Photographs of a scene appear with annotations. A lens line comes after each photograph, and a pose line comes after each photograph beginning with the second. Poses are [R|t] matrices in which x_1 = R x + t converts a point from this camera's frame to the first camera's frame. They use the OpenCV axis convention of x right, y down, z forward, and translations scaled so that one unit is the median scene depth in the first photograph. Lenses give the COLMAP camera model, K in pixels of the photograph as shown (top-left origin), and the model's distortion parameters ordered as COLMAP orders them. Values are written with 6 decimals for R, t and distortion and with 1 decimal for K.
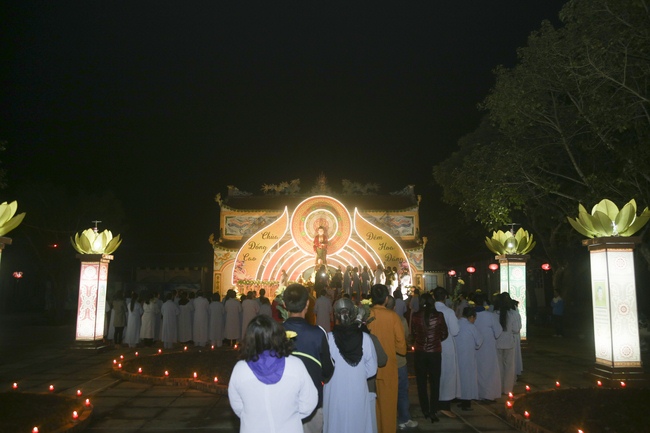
lens RADIAL K [[498.0, 0, 325.0], [0, 498.0, 216.5], [0, 0, 1]] dist [-0.086755, 0.069751]
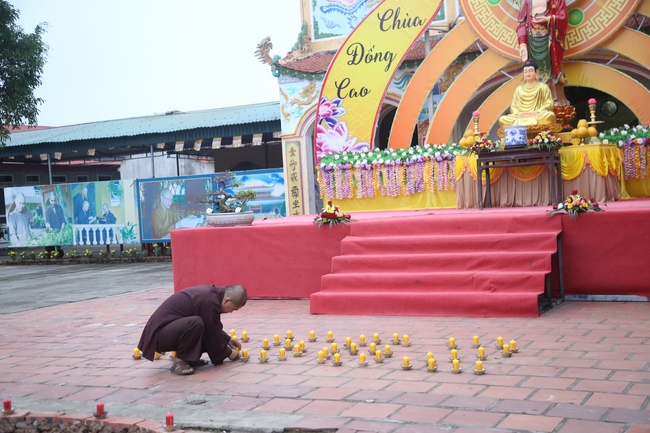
lens RADIAL K [[913.0, 0, 325.0], [0, 913.0, 216.5], [0, 0, 1]] dist [0.167928, -0.005351]
pose [[0.888510, -0.040967, -0.457024, 0.130397], [0.126389, 0.979328, 0.157930, 0.065698], [0.441107, -0.198086, 0.875321, 0.392422]]
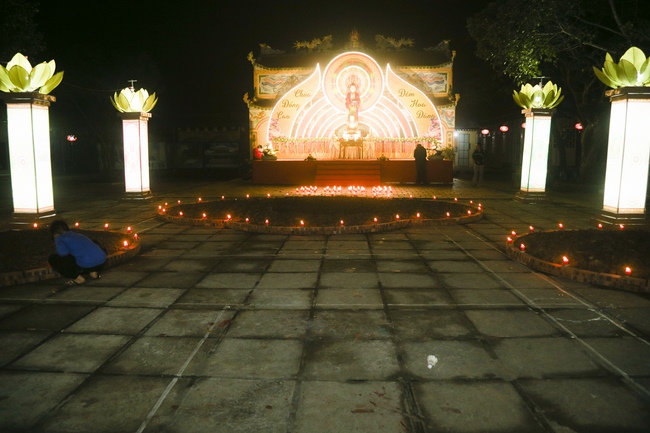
lens RADIAL K [[485.8, 0, 325.0], [0, 485.8, 216.5], [0, 0, 1]] dist [-0.112916, 0.071282]
pose [[0.997260, 0.005548, -0.073771, 0.008655], [0.015276, 0.960249, 0.278727, 0.005915], [0.072385, -0.279090, 0.957533, -0.008046]]
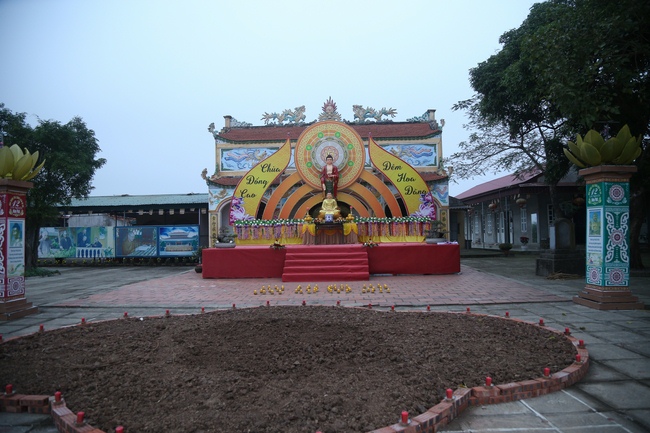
lens RADIAL K [[440.5, 0, 325.0], [0, 440.5, 216.5], [0, 0, 1]] dist [-0.088883, 0.005331]
pose [[0.999531, -0.019737, -0.023398, -0.000329], [0.022192, 0.993710, 0.109764, 0.040494], [0.021084, -0.110232, 0.993682, 0.237061]]
